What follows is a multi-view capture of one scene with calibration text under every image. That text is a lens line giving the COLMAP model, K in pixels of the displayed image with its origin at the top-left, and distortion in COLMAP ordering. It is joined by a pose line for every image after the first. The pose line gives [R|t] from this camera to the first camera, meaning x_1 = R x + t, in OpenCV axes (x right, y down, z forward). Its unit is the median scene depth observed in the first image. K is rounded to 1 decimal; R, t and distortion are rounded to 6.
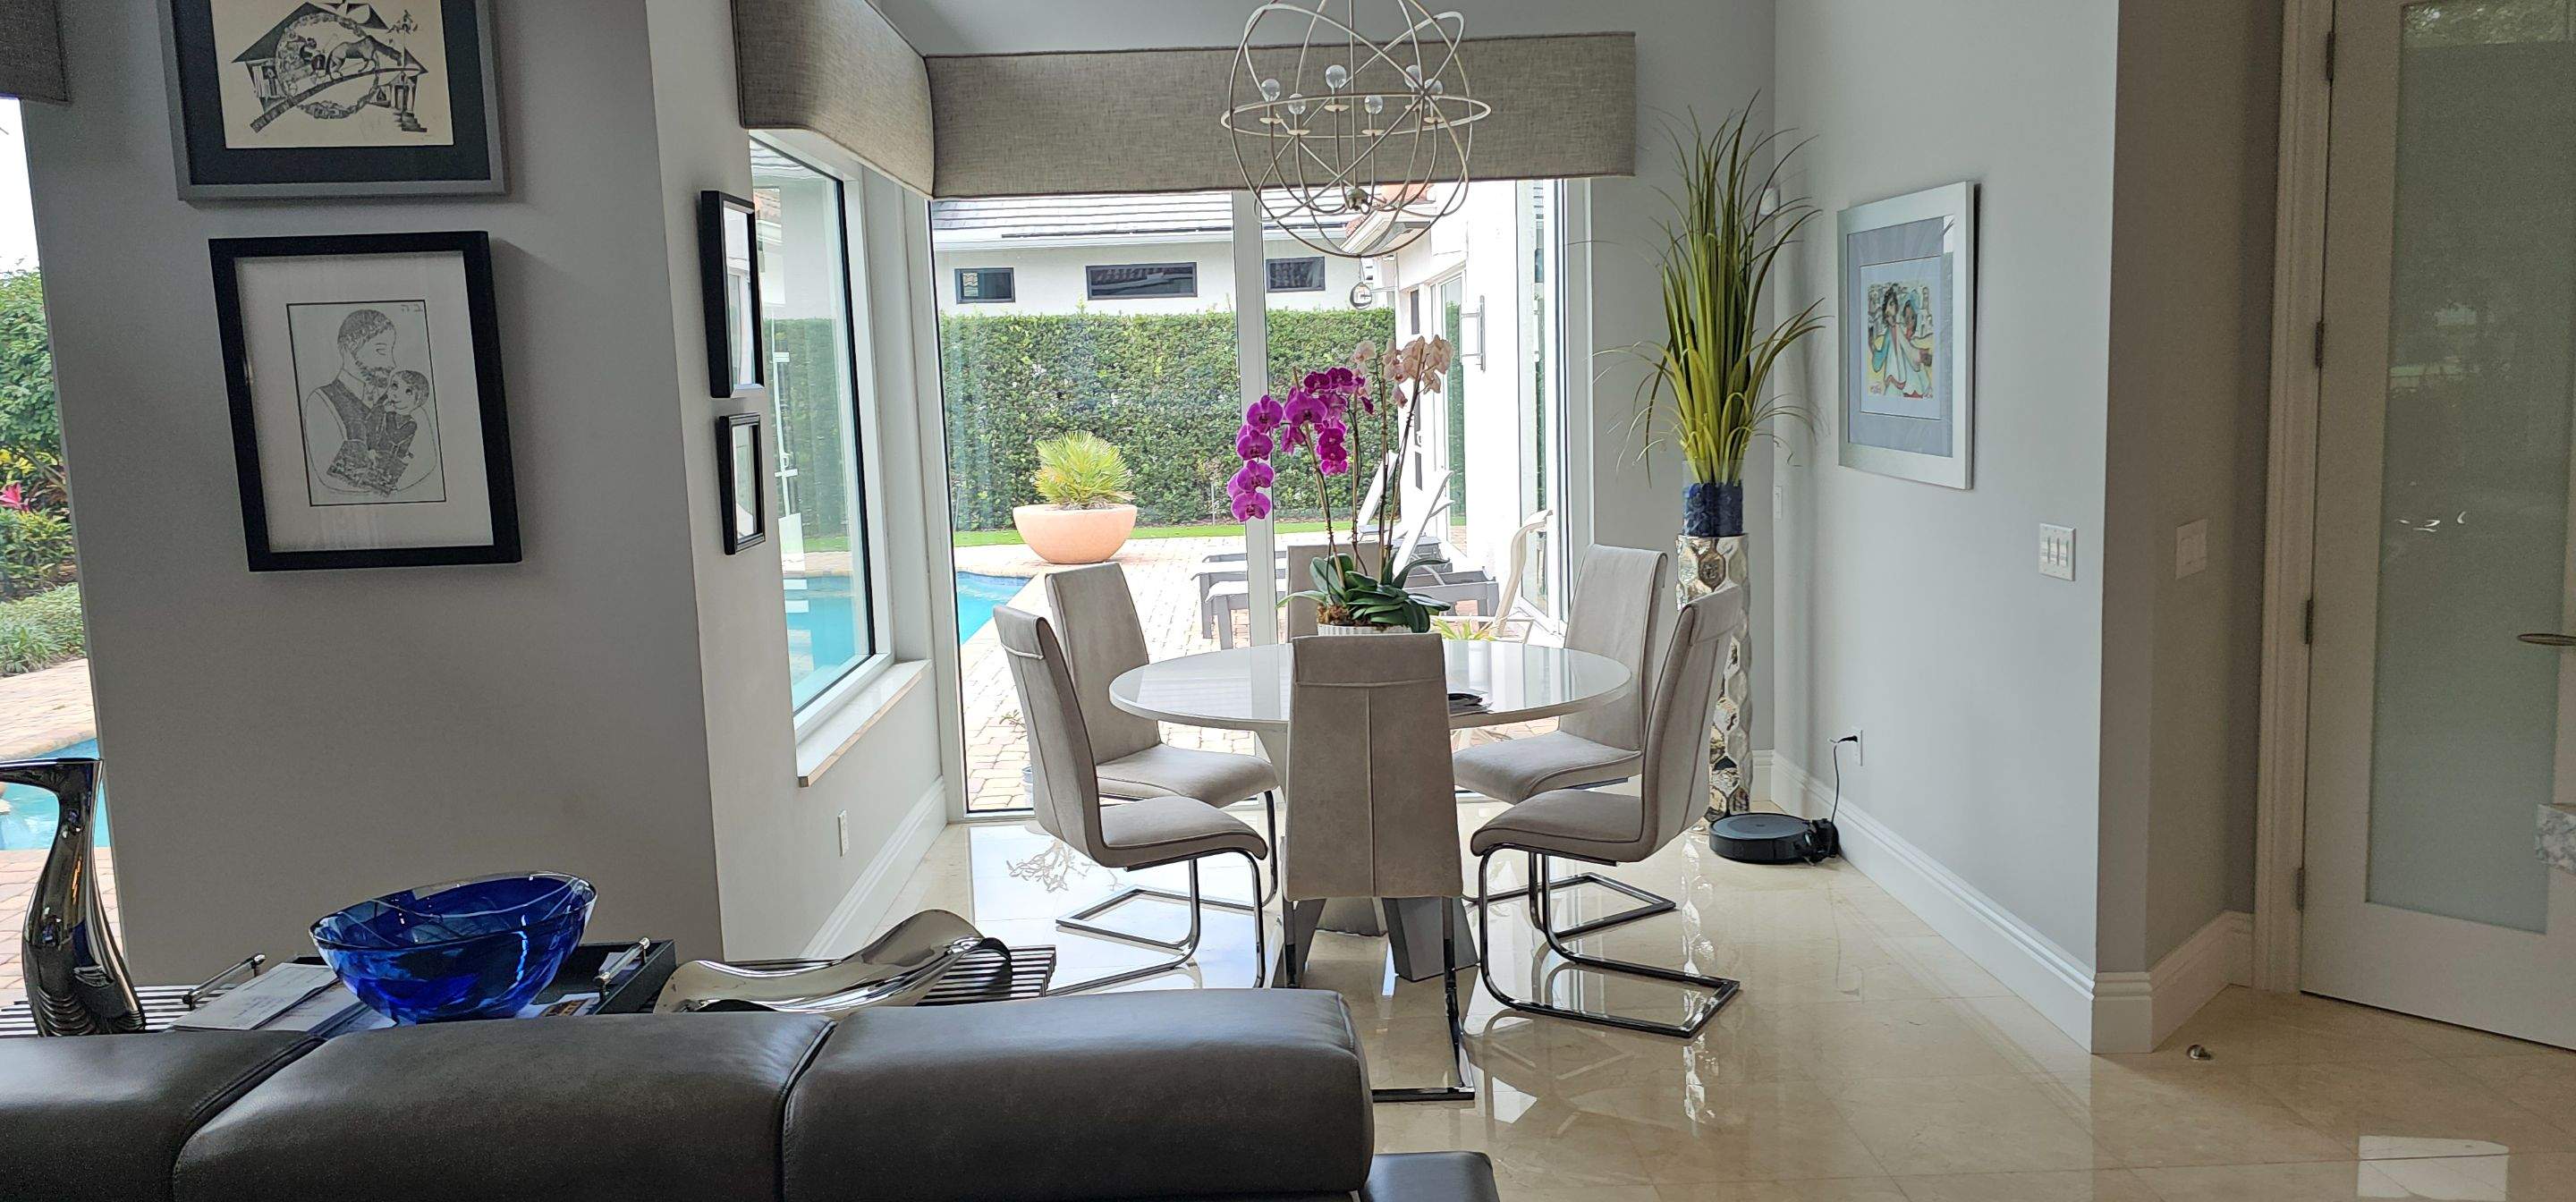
lens RADIAL K [[1719.8, 0, 1272.2], [0, 1719.8, 585.4], [0, 0, 1]] dist [0.074129, -0.079855]
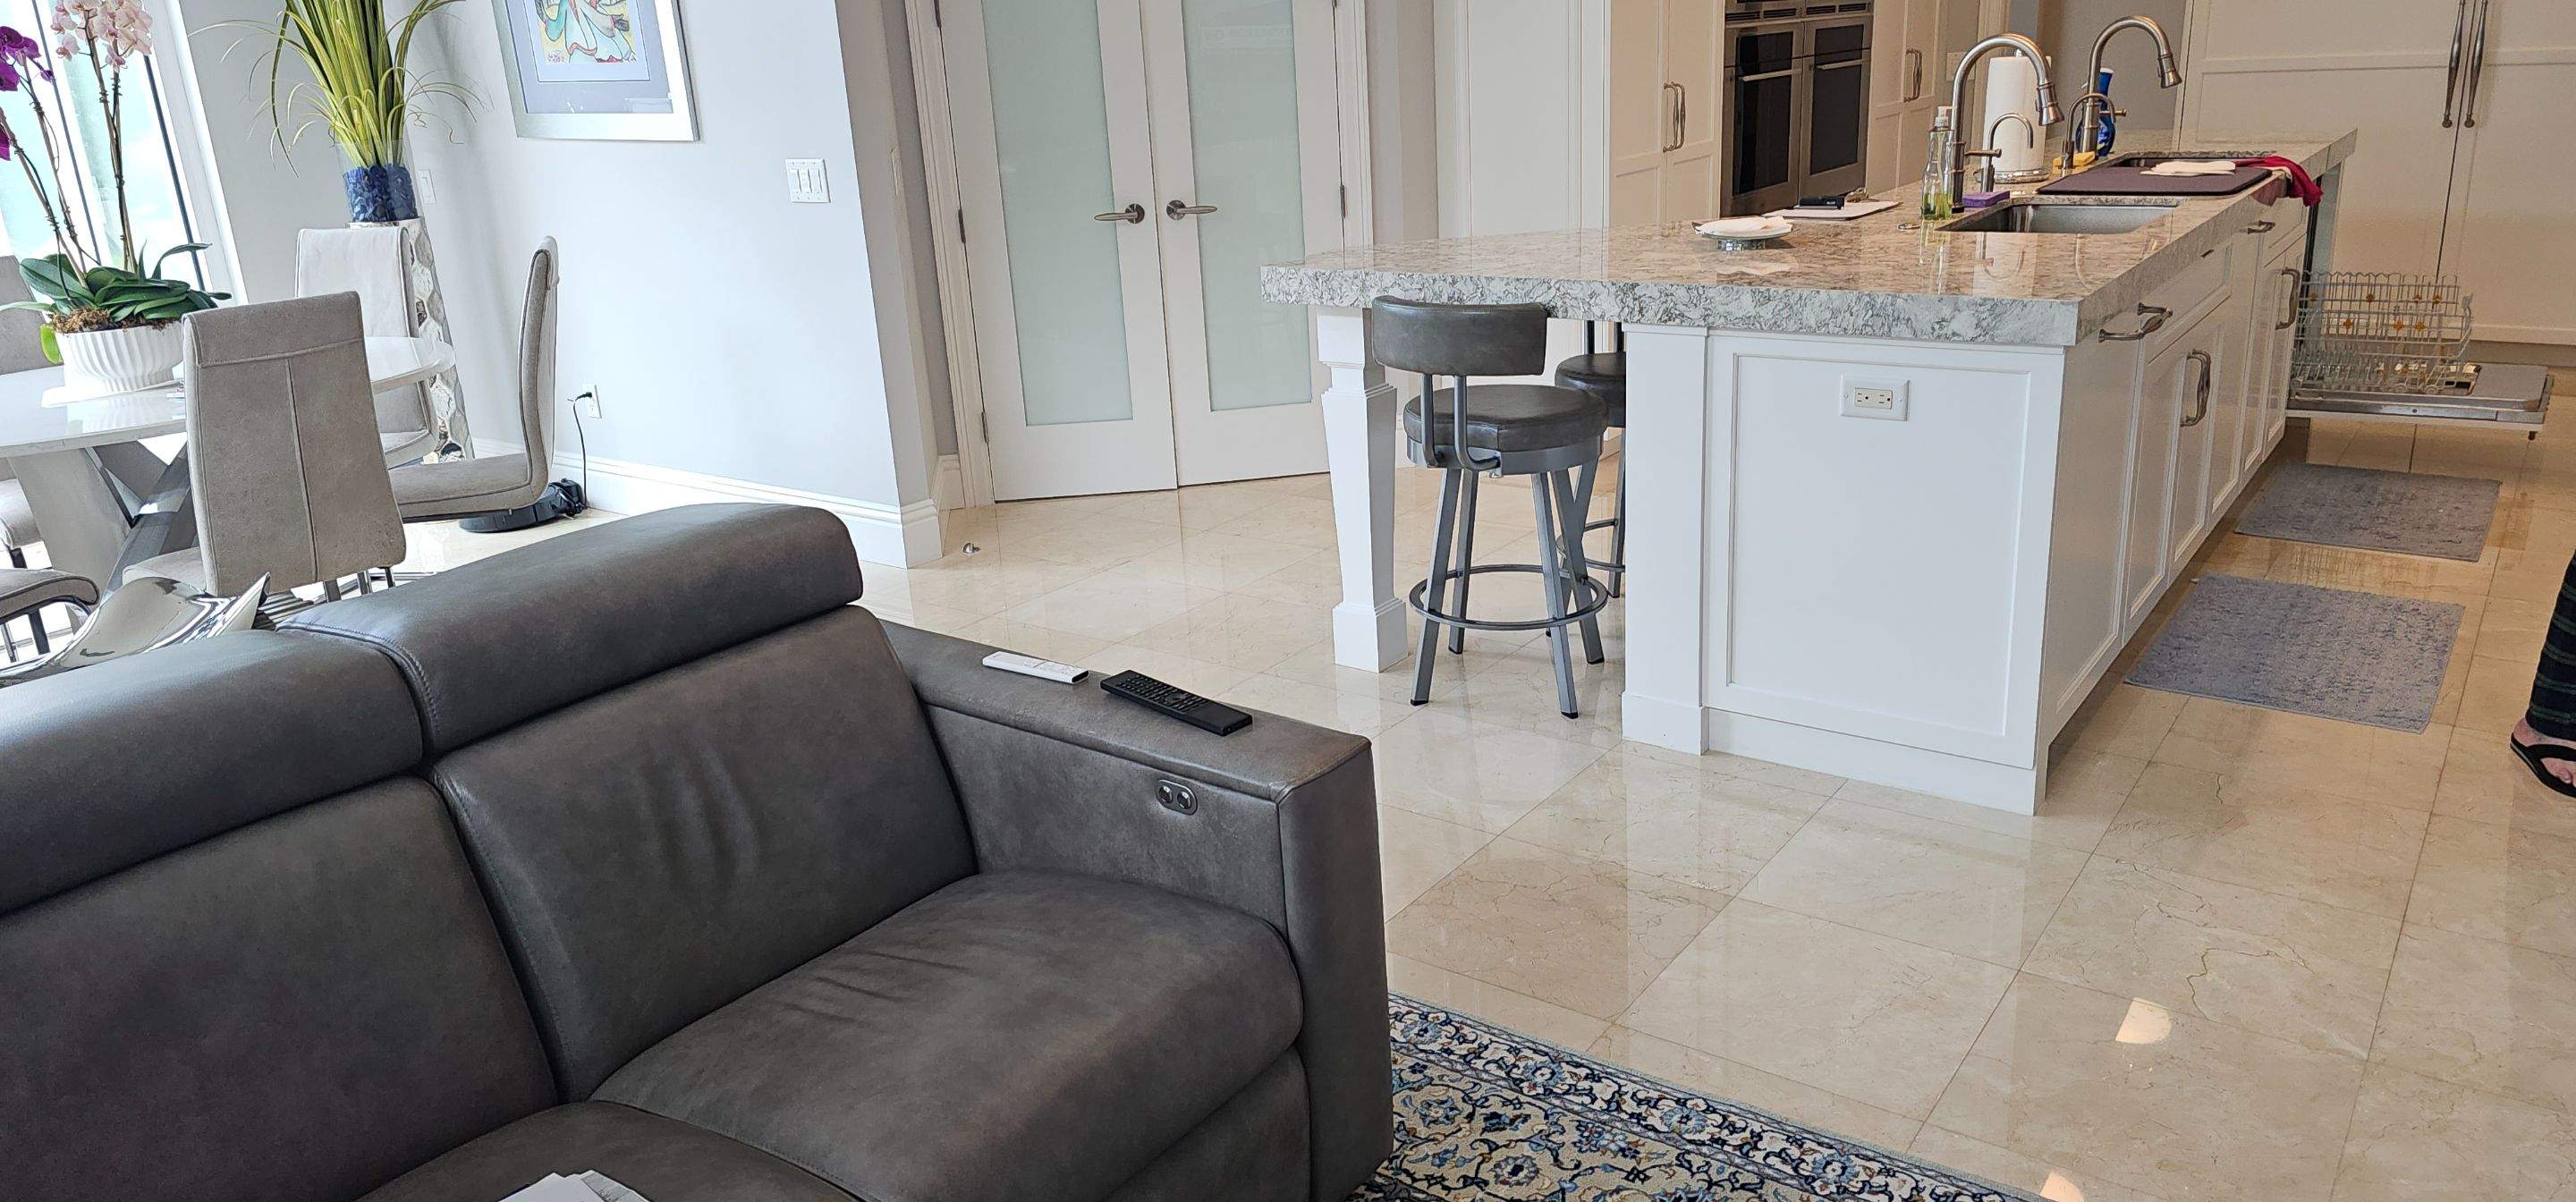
lens RADIAL K [[1719.8, 0, 1292.2], [0, 1719.8, 559.1], [0, 0, 1]] dist [0.074129, -0.079855]
pose [[0.601233, -0.230161, 0.765209, -0.300302], [0.129996, 0.973036, 0.190532, 0.045536], [-0.788429, -0.015080, 0.614941, -0.018948]]
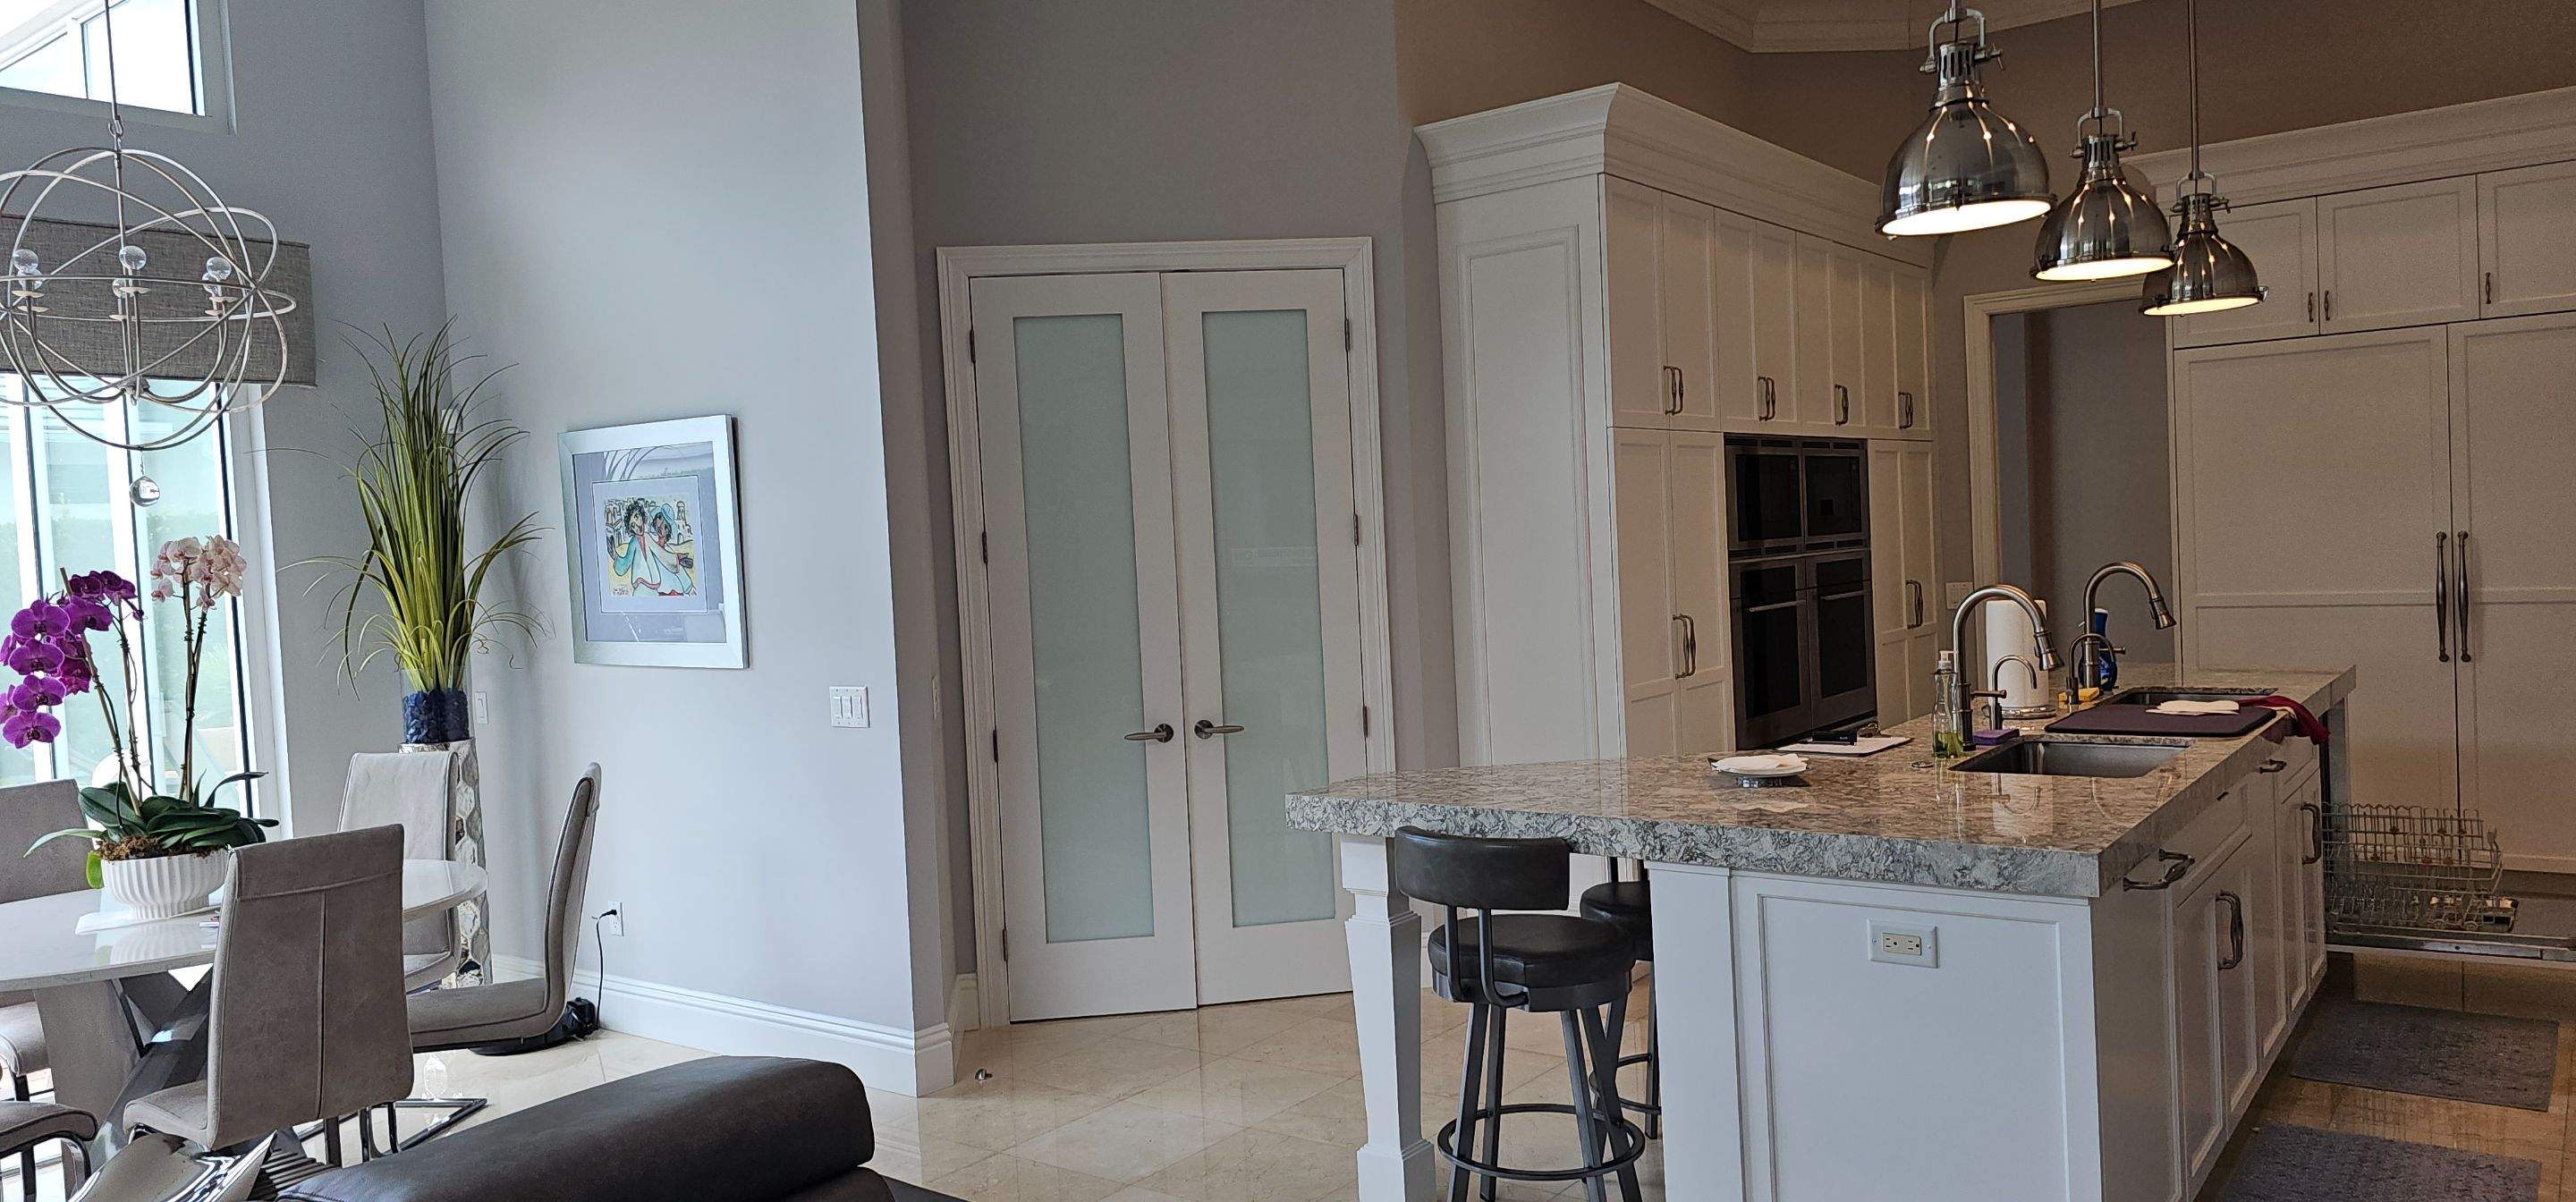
lens RADIAL K [[1719.8, 0, 1289.0], [0, 1719.8, 601.3], [0, 0, 1]] dist [0.074129, -0.079855]
pose [[0.613668, -0.021772, 0.789264, -0.305768], [0.124472, 0.989788, -0.069477, 0.028277], [-0.779691, 0.140877, 0.610111, -0.024891]]
